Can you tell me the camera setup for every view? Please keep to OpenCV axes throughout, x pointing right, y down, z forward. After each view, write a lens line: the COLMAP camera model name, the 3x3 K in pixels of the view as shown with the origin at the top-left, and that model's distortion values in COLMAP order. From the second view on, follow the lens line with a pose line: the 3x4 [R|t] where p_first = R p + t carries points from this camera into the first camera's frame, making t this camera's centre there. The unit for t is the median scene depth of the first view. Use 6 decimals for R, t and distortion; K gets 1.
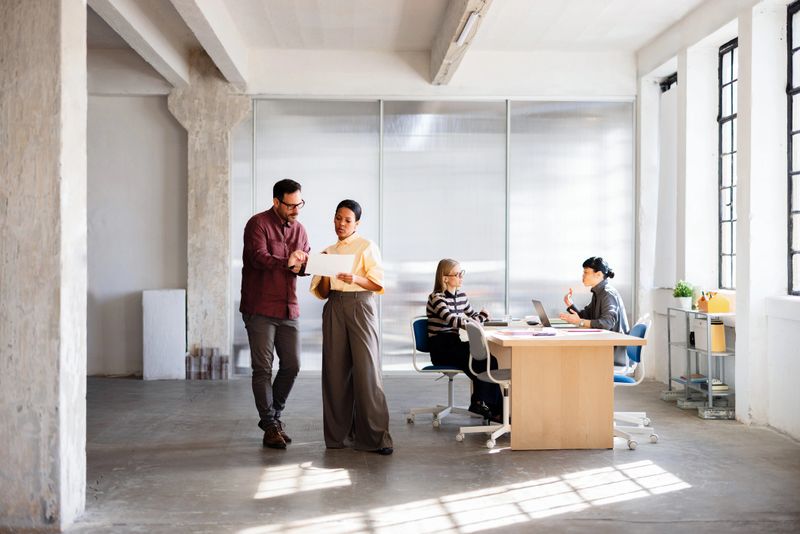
lens RADIAL K [[1154.4, 0, 399.3], [0, 1154.4, 250.5], [0, 0, 1]] dist [0.031951, 0.084971]
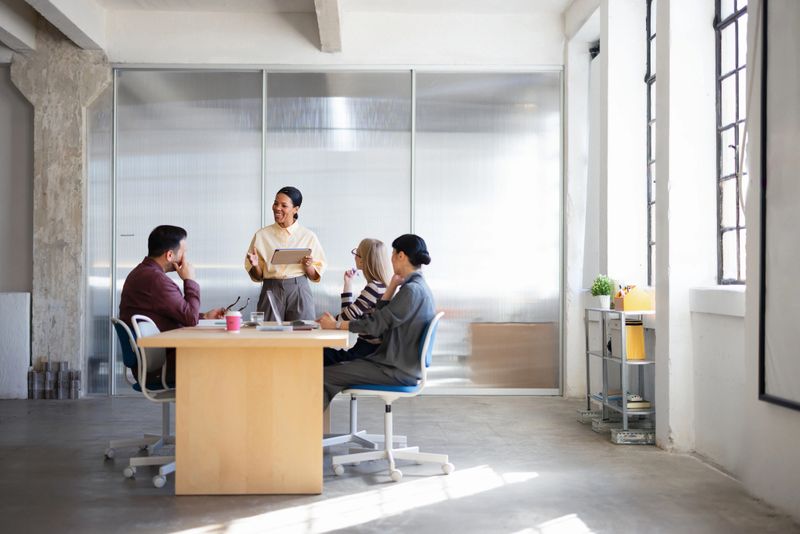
lens RADIAL K [[1149.0, 0, 400.0], [0, 1149.0, 267.0], [0, 0, 1]] dist [-0.001771, -0.032435]
pose [[0.999998, -0.000586, 0.001656, 0.085494], [0.000604, 0.999938, -0.011149, 0.024818], [-0.001649, 0.011150, 0.999936, 0.161016]]
